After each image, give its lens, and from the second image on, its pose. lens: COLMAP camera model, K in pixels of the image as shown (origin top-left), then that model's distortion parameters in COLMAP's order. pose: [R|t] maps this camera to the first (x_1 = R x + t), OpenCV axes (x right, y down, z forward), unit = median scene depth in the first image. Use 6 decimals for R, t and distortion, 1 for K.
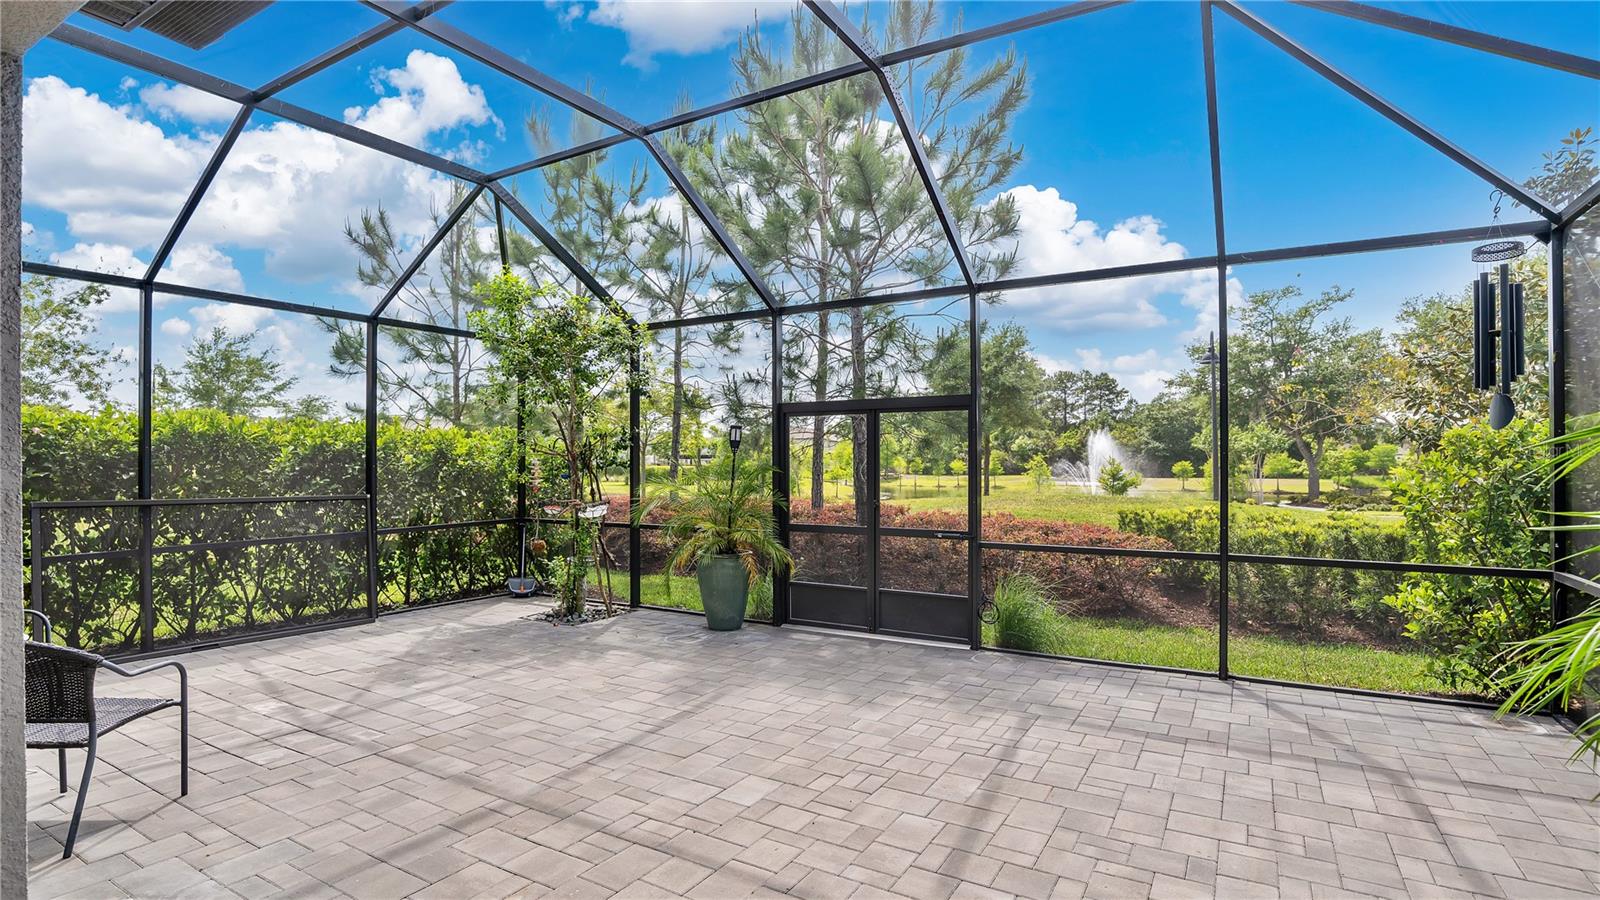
lens RADIAL K [[751.5, 0, 809.1], [0, 751.5, 453.2], [0, 0, 1]] dist [-0.019365, -0.000158]
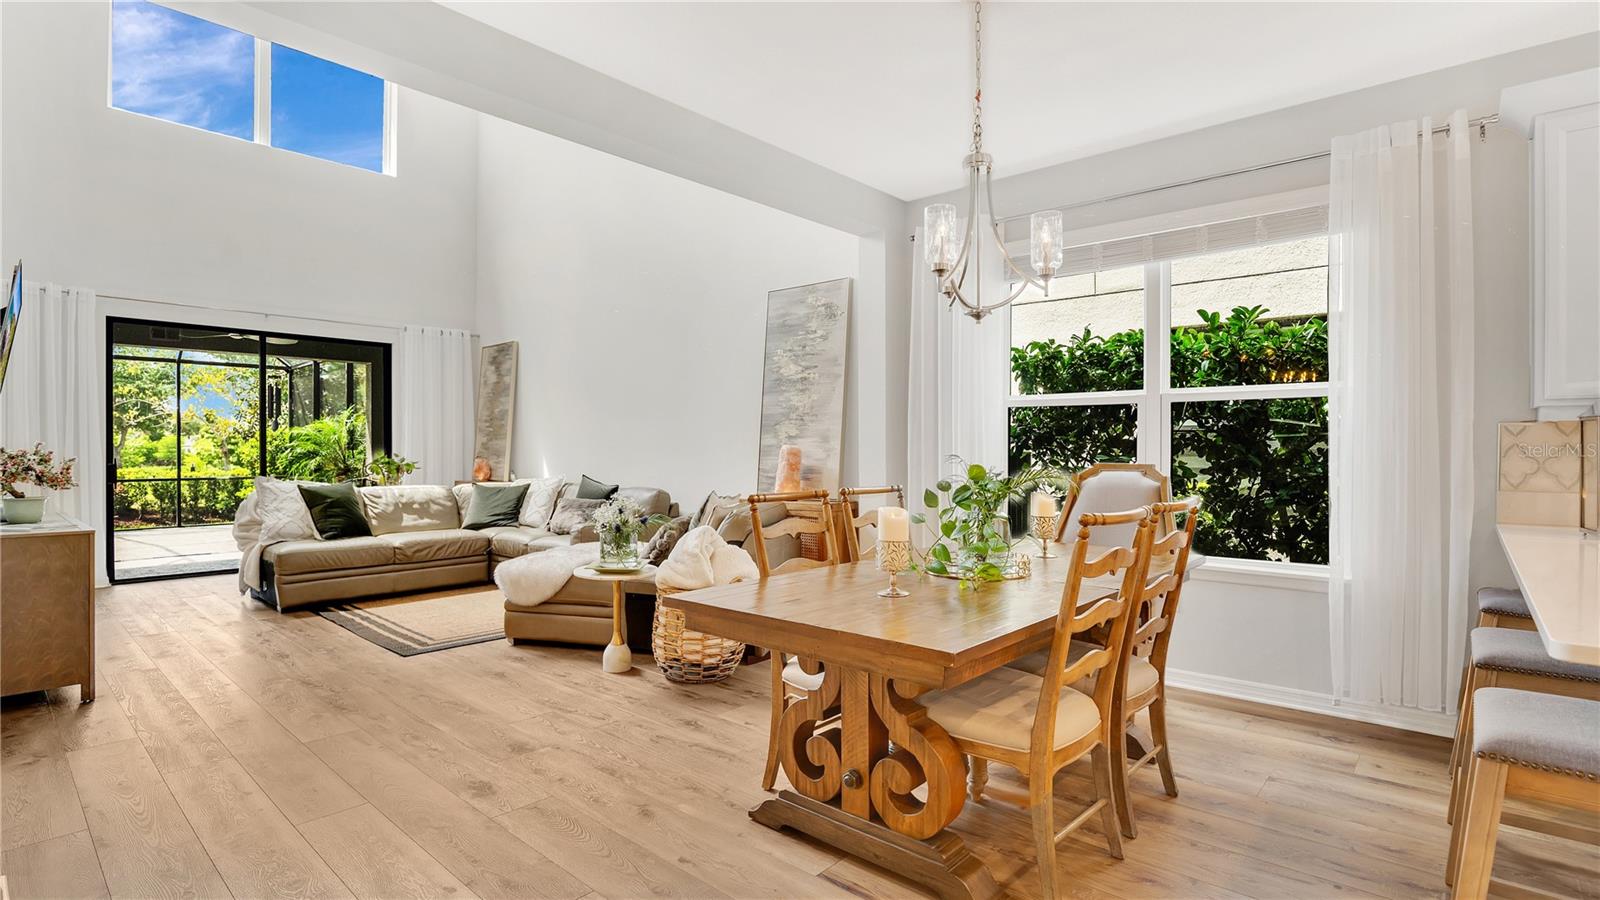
lens RADIAL K [[759.5, 0, 801.5], [0, 759.5, 452.0], [0, 0, 1]] dist [-0.028370, -0.000631]
pose [[0.203389, -0.006011, 0.979079, -1.434131], [-0.003251, 0.999971, 0.006815, 0.021937], [-0.979093, -0.004569, 0.203364, -1.528524]]
